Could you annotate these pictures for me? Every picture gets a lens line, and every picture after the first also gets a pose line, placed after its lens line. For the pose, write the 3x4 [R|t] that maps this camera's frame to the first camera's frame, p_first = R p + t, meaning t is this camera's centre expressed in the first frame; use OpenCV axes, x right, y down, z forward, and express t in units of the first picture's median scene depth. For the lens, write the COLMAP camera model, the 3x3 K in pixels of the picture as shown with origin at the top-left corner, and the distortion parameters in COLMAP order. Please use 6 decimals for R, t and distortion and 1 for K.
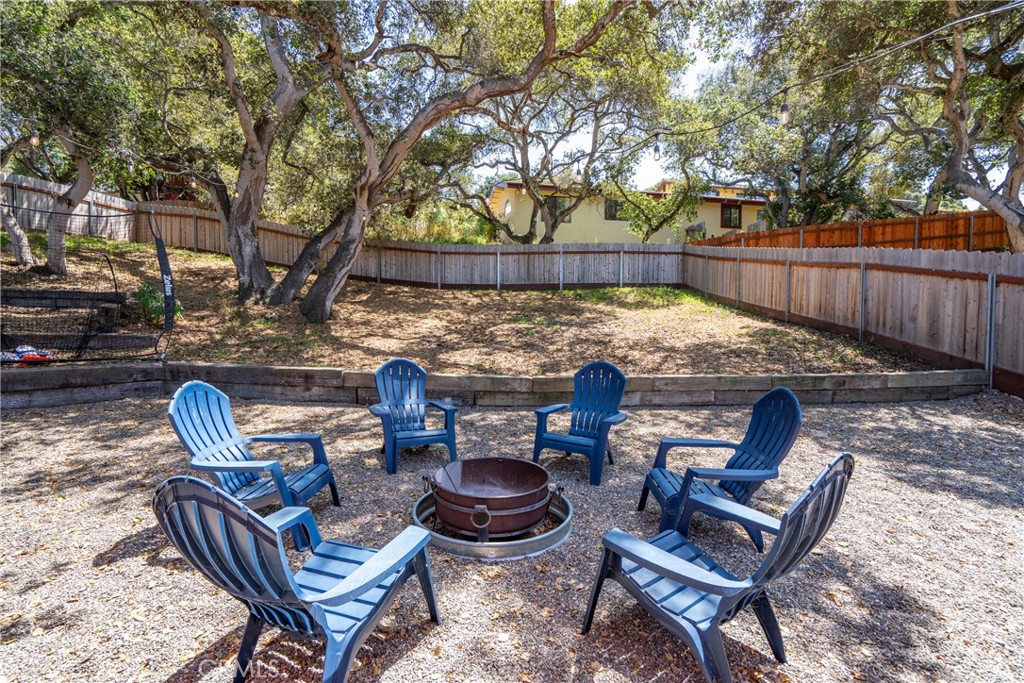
lens RADIAL K [[461.6, 0, 507.8], [0, 461.6, 340.8], [0, 0, 1]] dist [-0.000032, 0.000045]
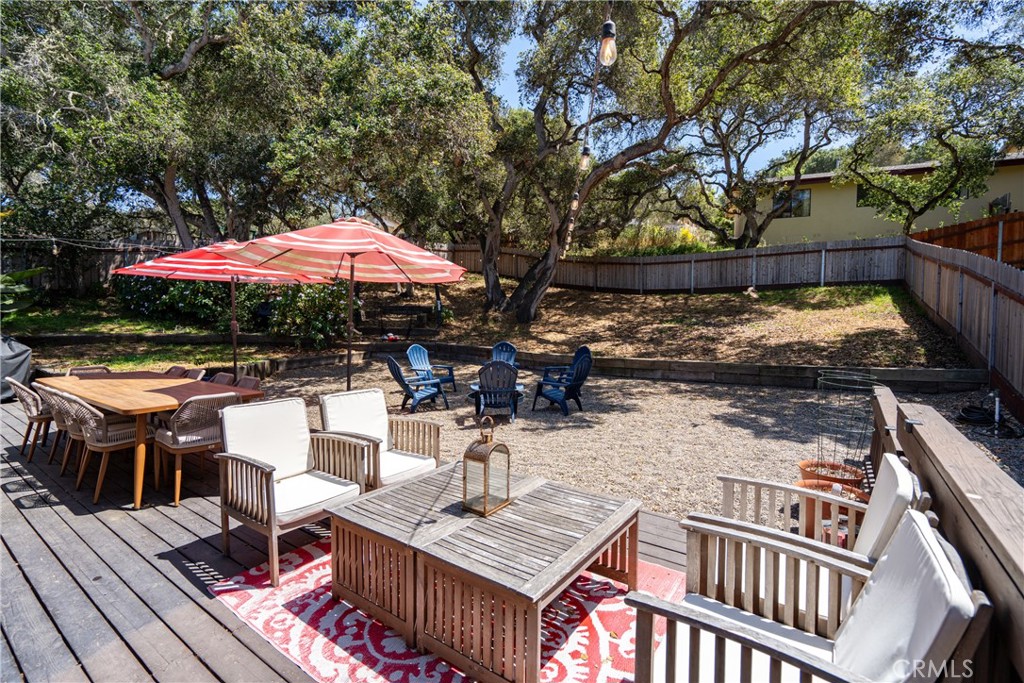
lens RADIAL K [[461.6, 0, 507.8], [0, 461.6, 340.8], [0, 0, 1]] dist [-0.000032, 0.000045]
pose [[0.823197, 0.025390, -0.567188, 0.256070], [-0.021170, 0.999678, 0.014025, 0.000585], [0.567361, 0.000462, 0.823469, -0.195958]]
